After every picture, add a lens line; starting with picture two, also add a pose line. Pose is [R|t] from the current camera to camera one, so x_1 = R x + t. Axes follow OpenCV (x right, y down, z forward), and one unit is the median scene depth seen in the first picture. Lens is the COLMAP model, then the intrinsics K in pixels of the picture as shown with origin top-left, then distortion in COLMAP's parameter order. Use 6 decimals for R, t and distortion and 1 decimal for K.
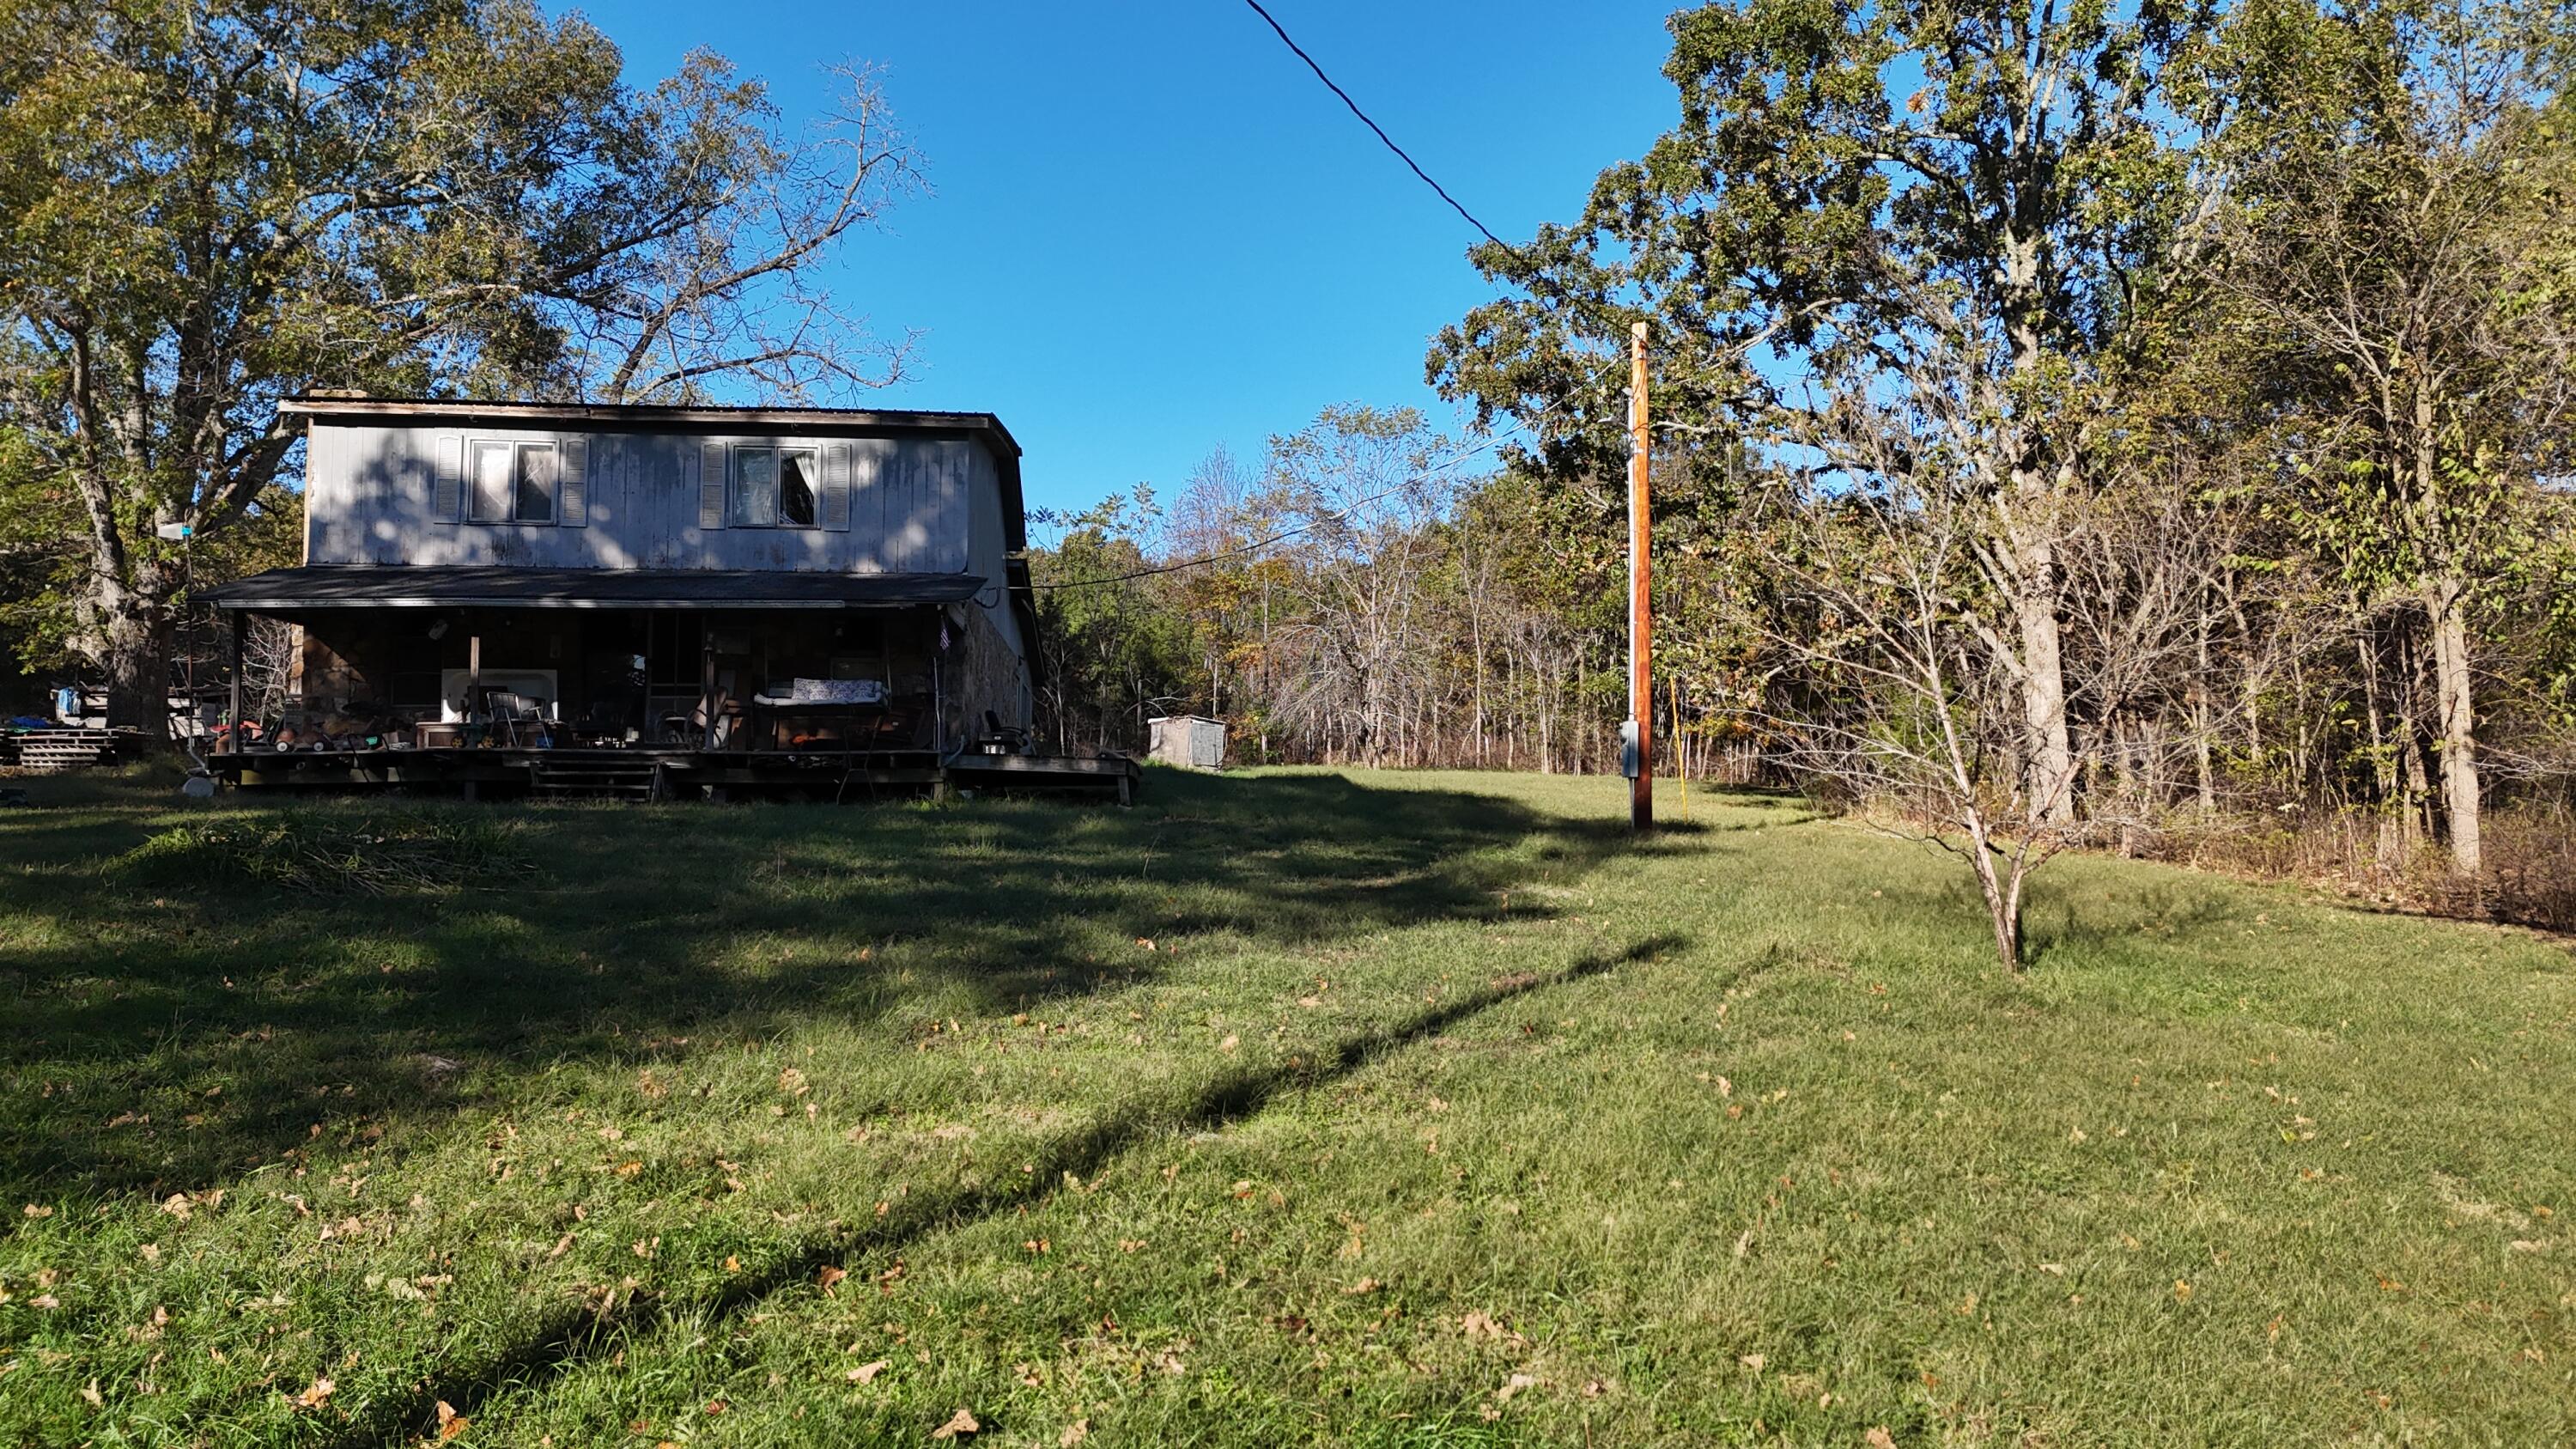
lens RADIAL K [[1869.8, 0, 1286.2], [0, 1869.8, 737.7], [0, 0, 1]] dist [0.079763, -0.074281]
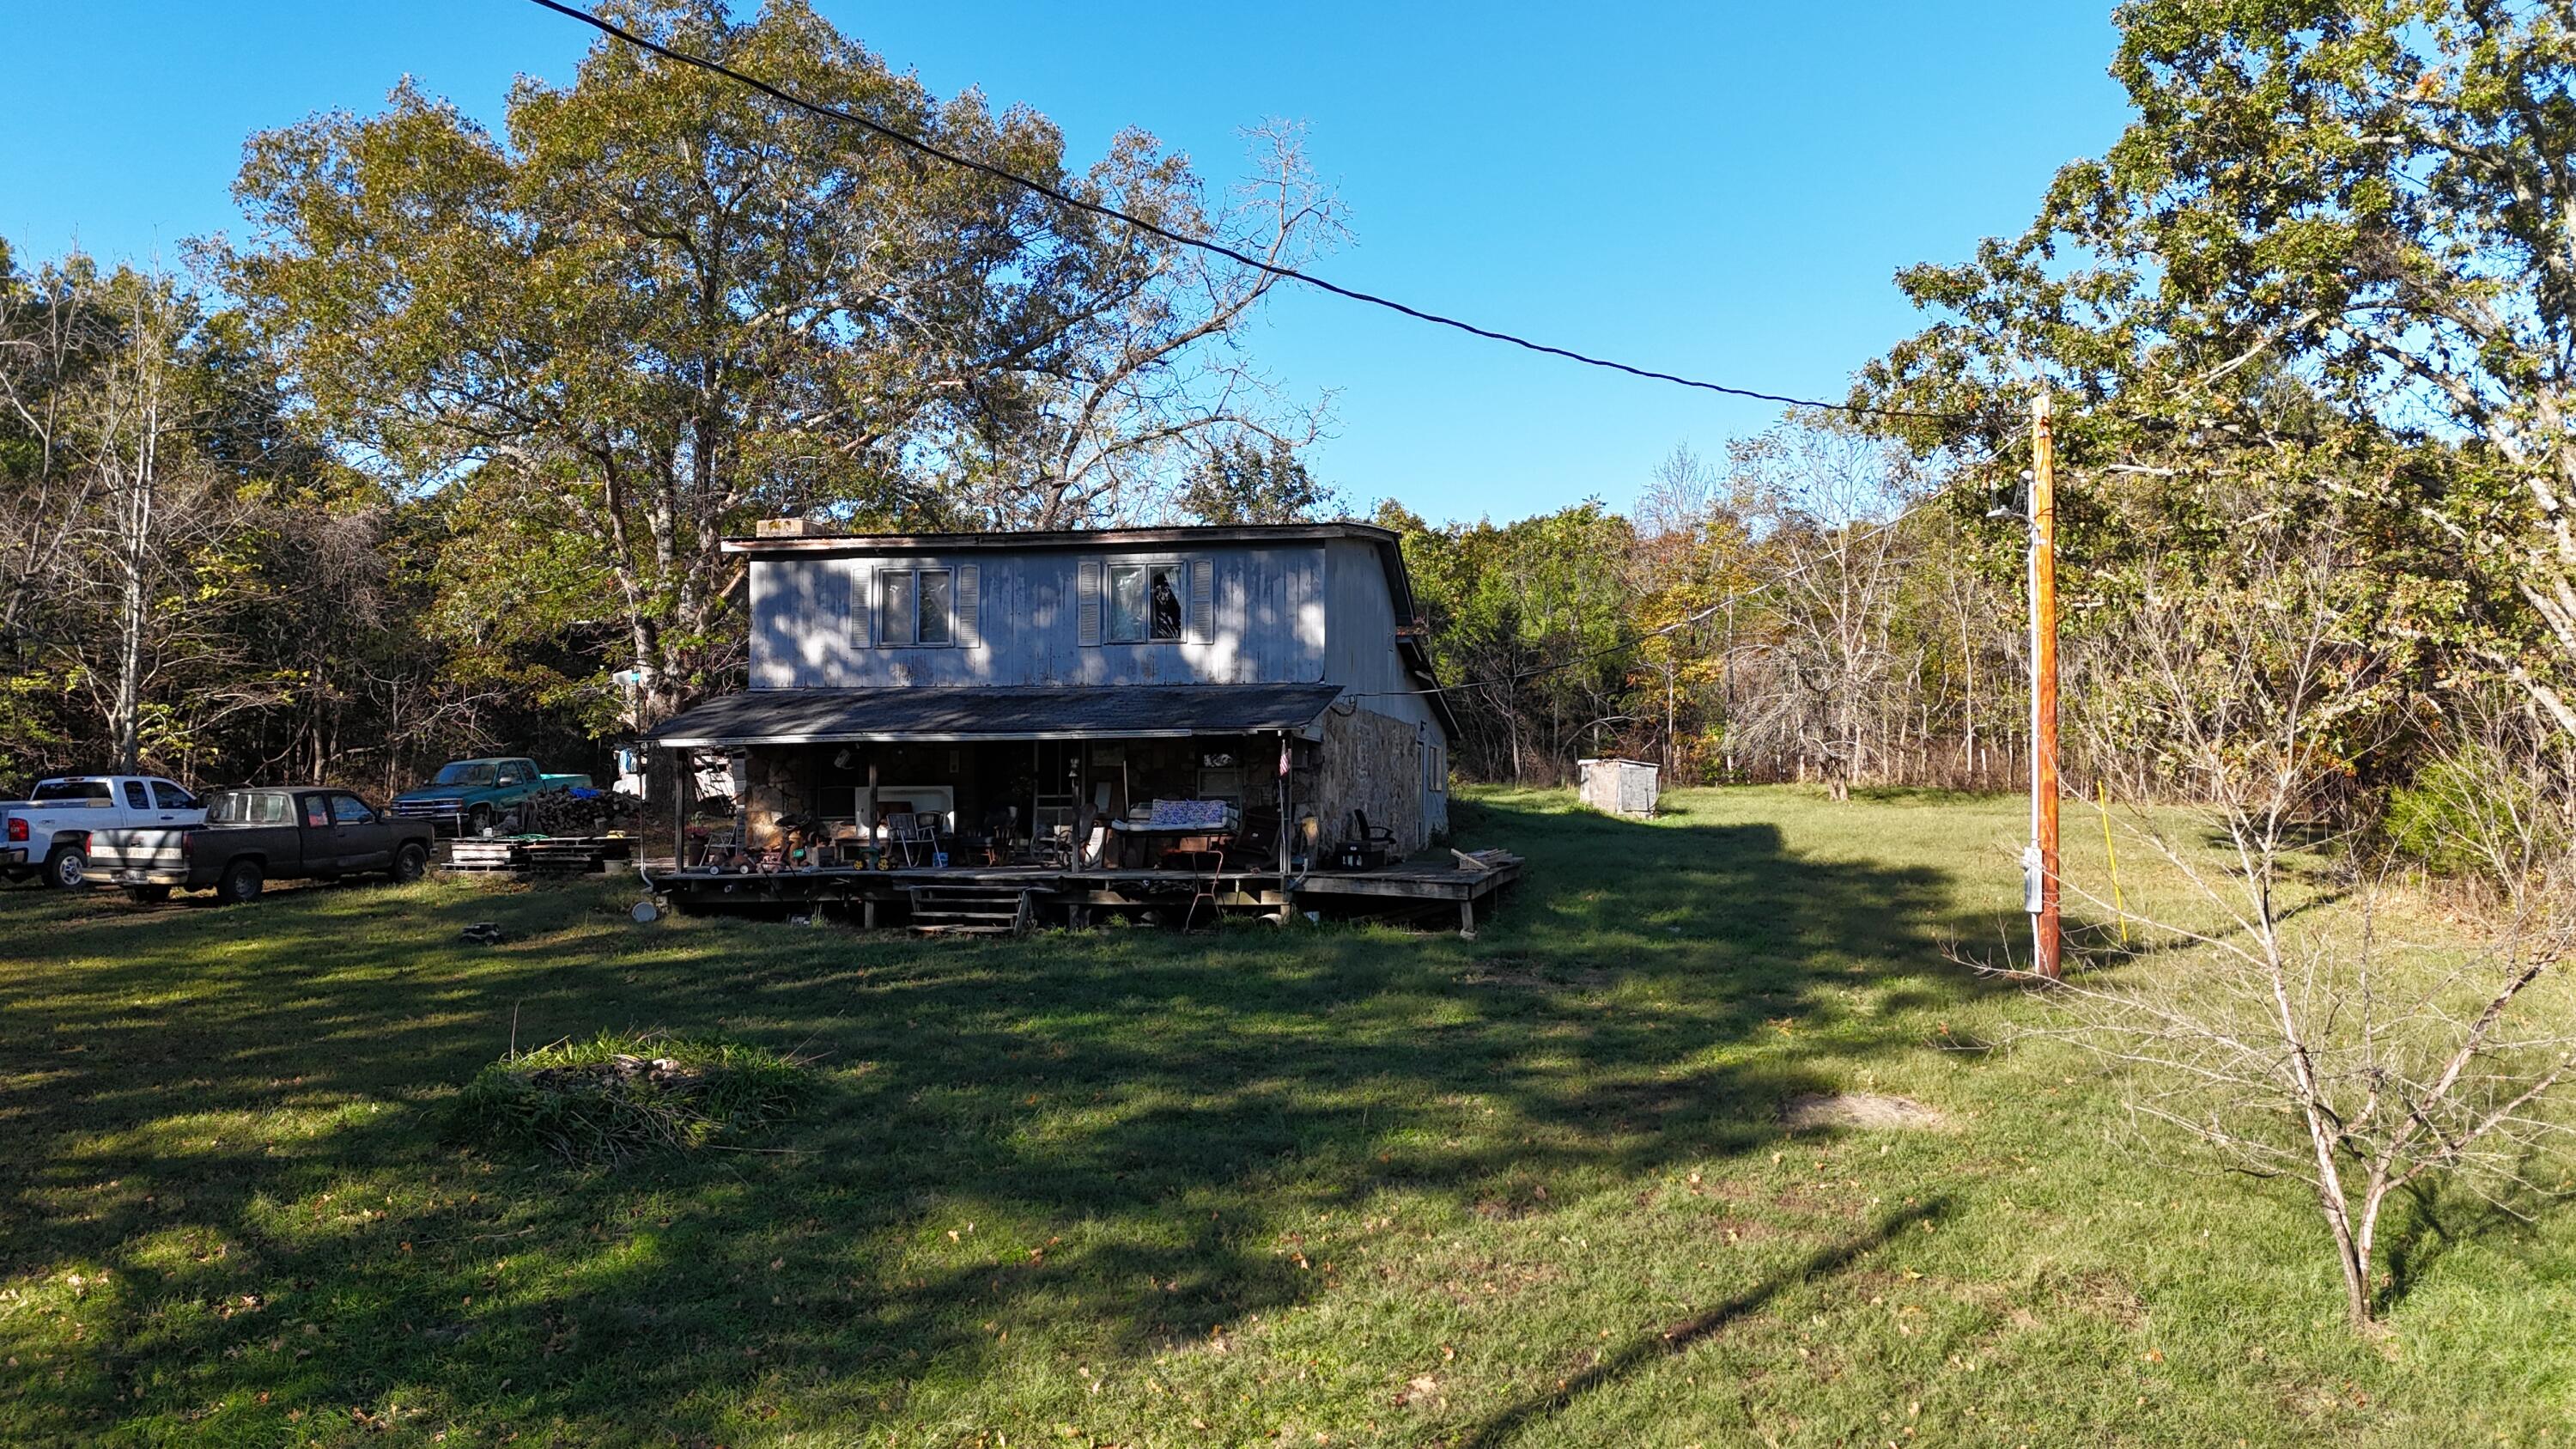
lens RADIAL K [[1869.8, 0, 1290.5], [0, 1869.8, 733.8], [0, 0, 1]] dist [0.079763, -0.074281]
pose [[0.960768, -0.011304, -0.277122, 0.069290], [0.018495, 0.999556, 0.023348, -0.065996], [0.276735, -0.027558, 0.960551, 0.029750]]
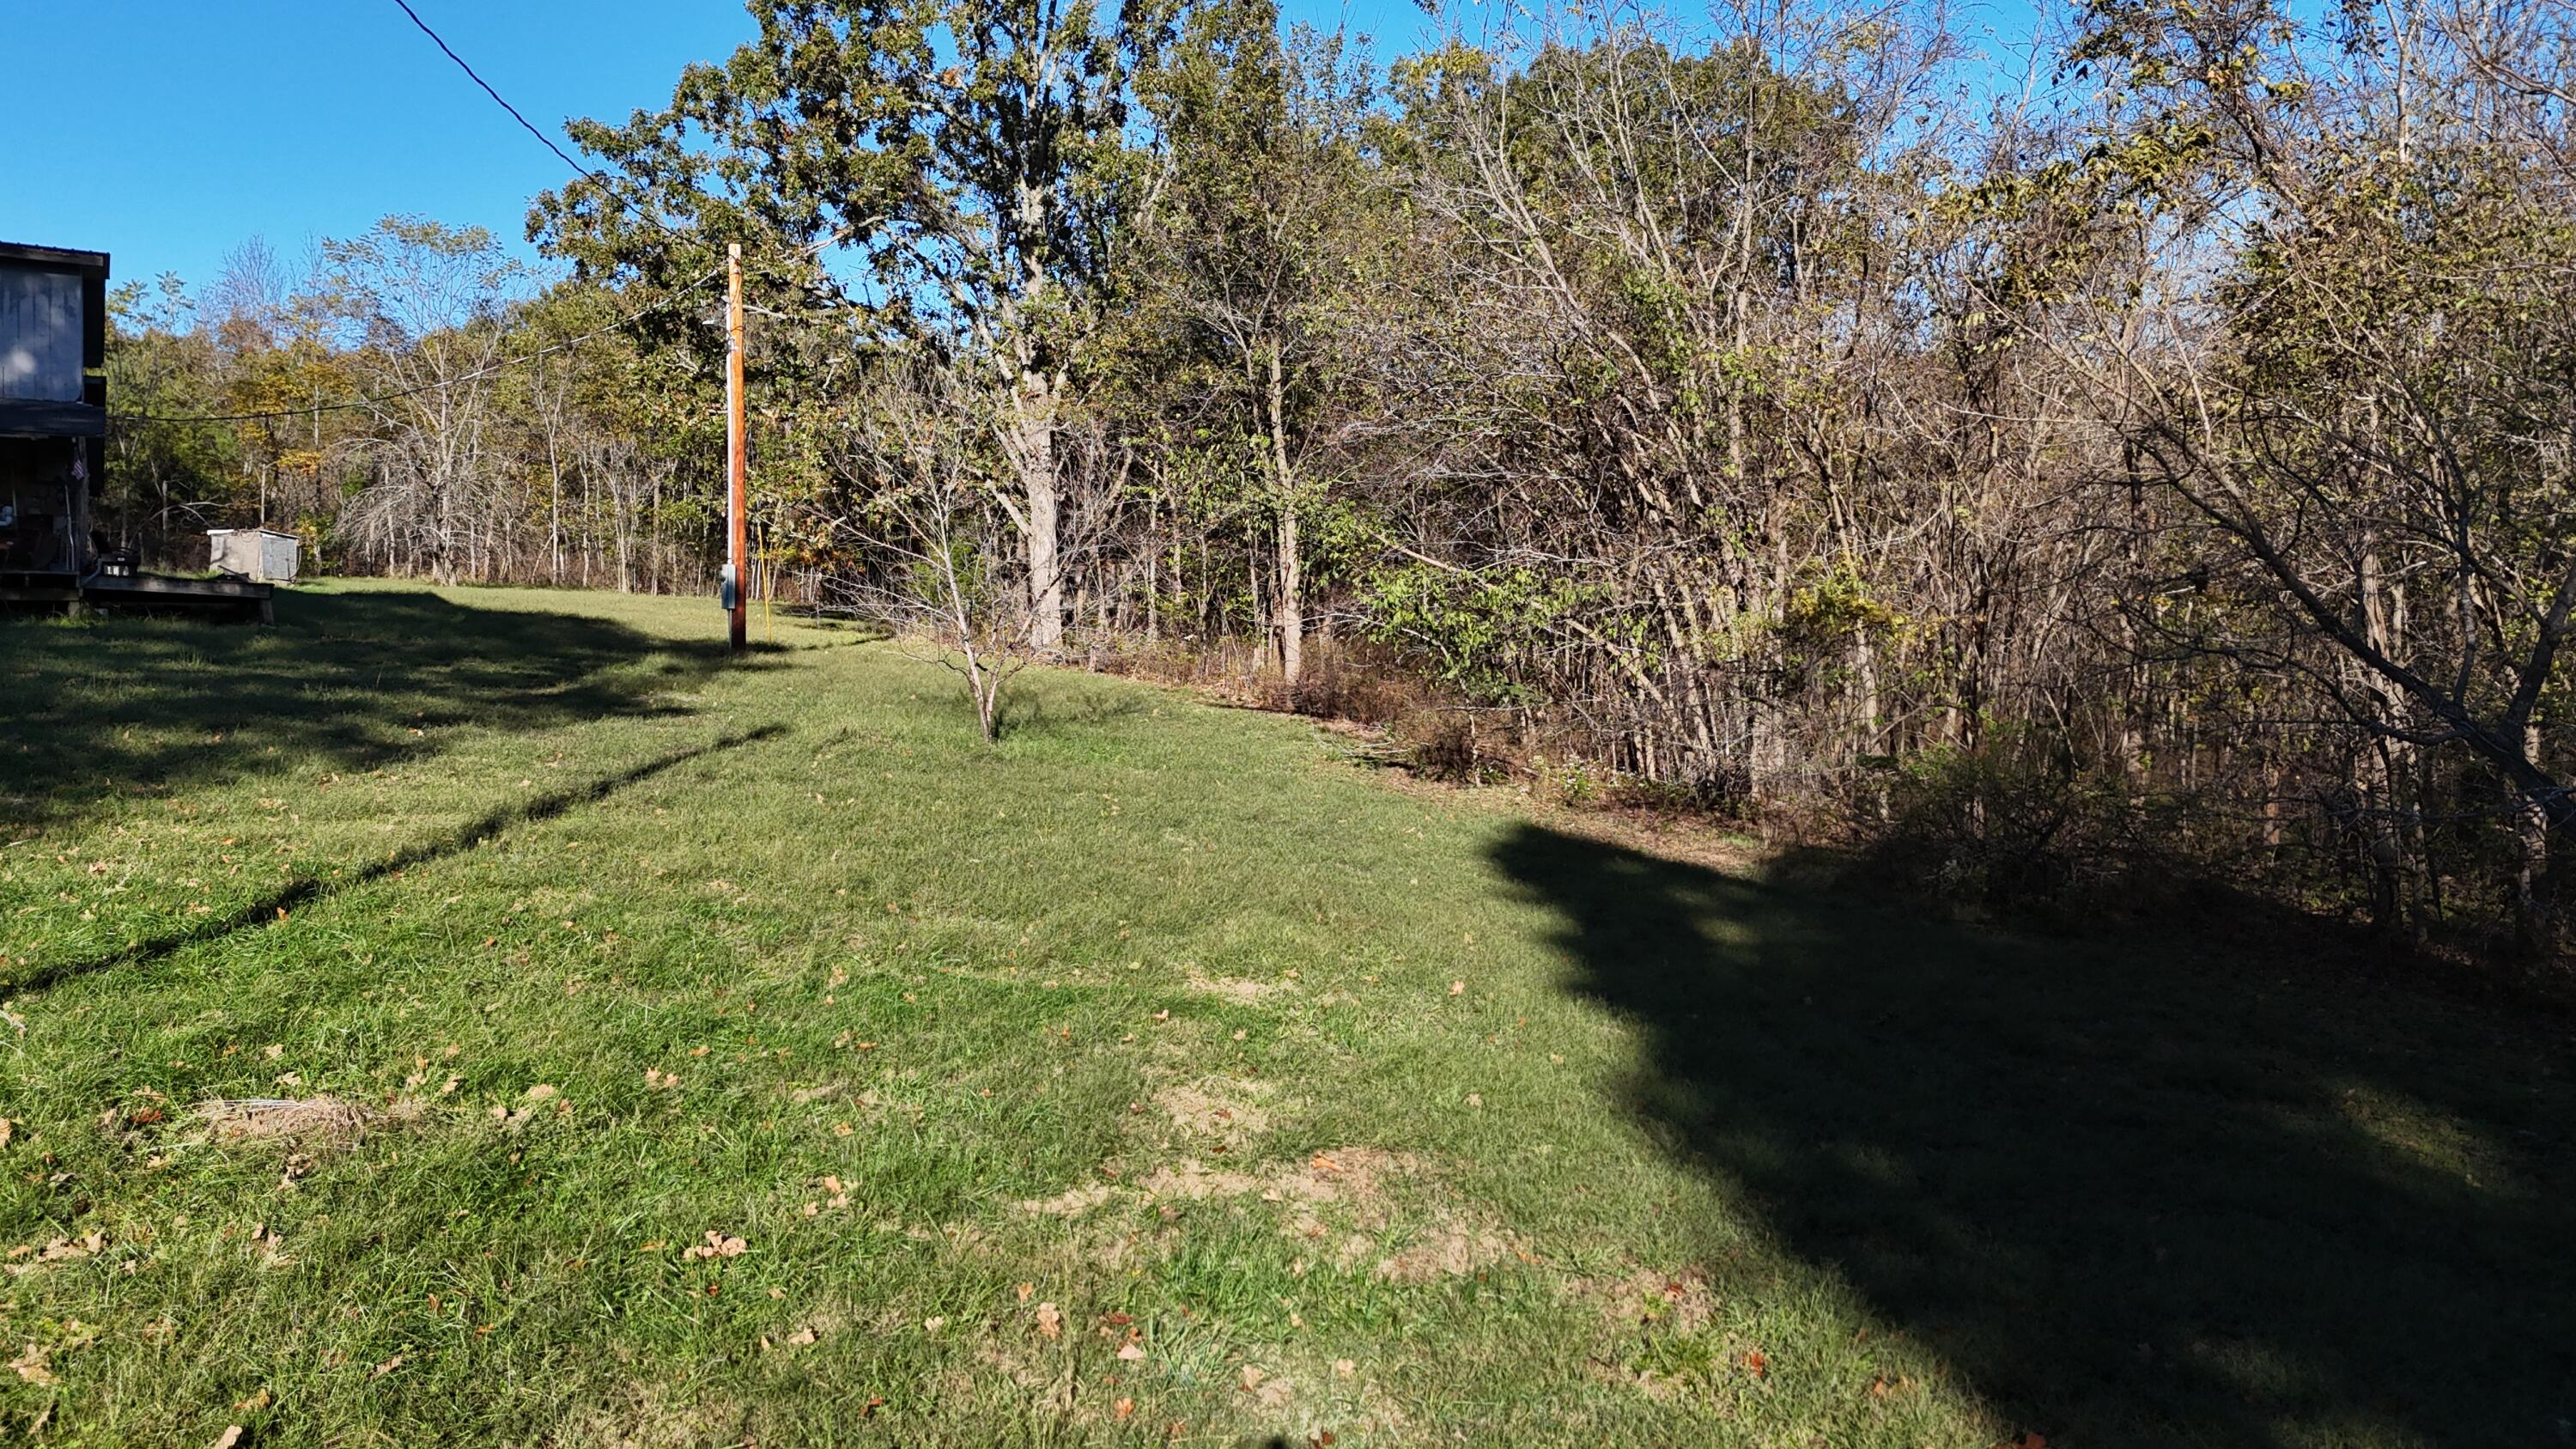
lens RADIAL K [[1869.8, 0, 1284.7], [0, 1869.8, 727.8], [0, 0, 1]] dist [0.079763, -0.074281]
pose [[0.881900, -0.012399, 0.471274, -0.063429], [-0.032193, 0.995737, 0.086441, -0.015399], [-0.470337, -0.091404, 0.877741, -0.224138]]
